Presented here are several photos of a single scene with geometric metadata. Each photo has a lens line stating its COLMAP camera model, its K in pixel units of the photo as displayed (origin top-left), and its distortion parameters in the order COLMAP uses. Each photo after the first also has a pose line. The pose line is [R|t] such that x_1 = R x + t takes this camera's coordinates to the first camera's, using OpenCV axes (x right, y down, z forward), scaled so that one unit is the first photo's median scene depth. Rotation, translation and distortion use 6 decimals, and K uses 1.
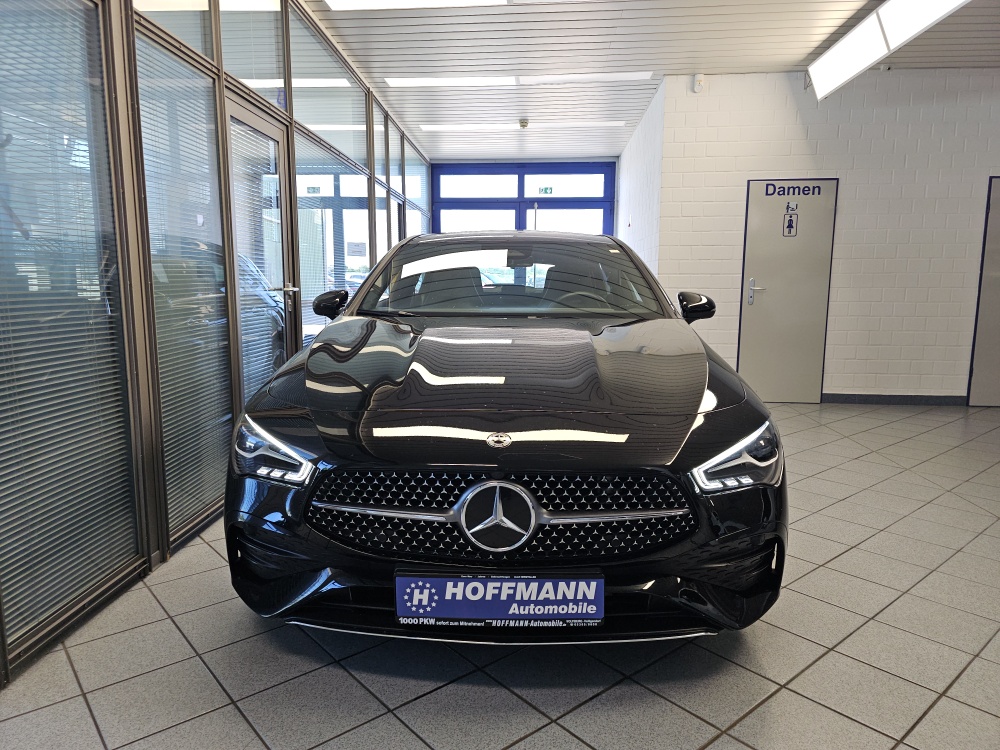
lens RADIAL K [[673.3, 0, 508.8], [0, 673.3, 366.5], [0, 0, 1]] dist [0.057084, -0.069895]
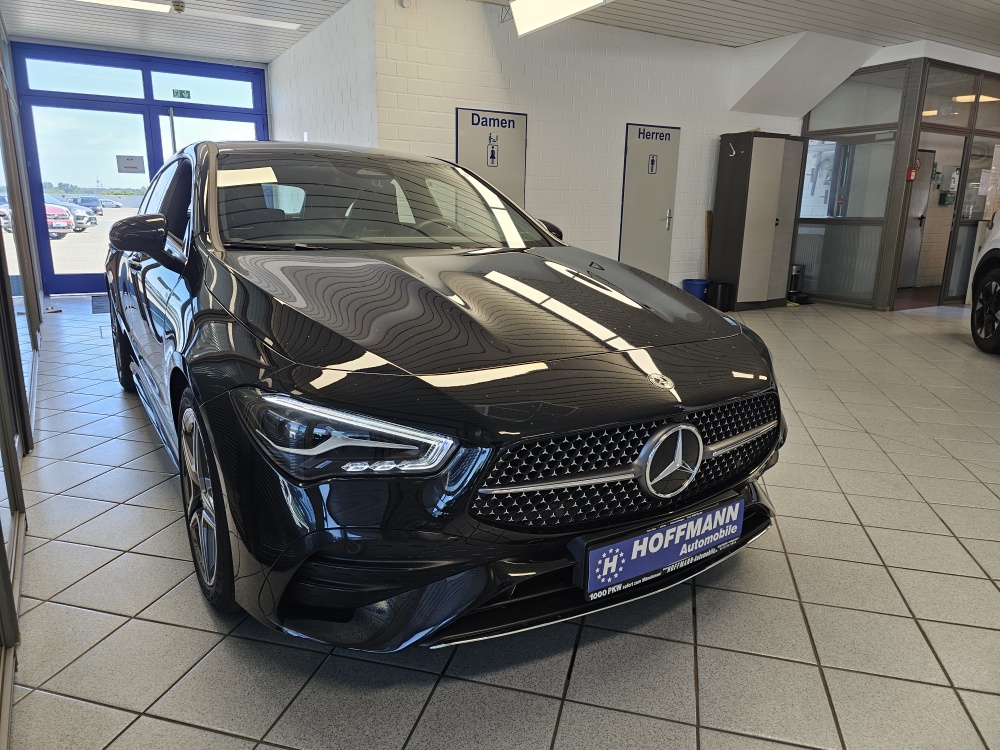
lens RADIAL K [[672.3, 0, 500.2], [0, 672.3, 362.9], [0, 0, 1]] dist [0.031583, -0.041772]
pose [[0.817436, -0.116764, 0.564061, -0.719271], [0.058937, 0.991054, 0.119743, -0.040301], [-0.572997, -0.064638, 0.817005, 0.371167]]
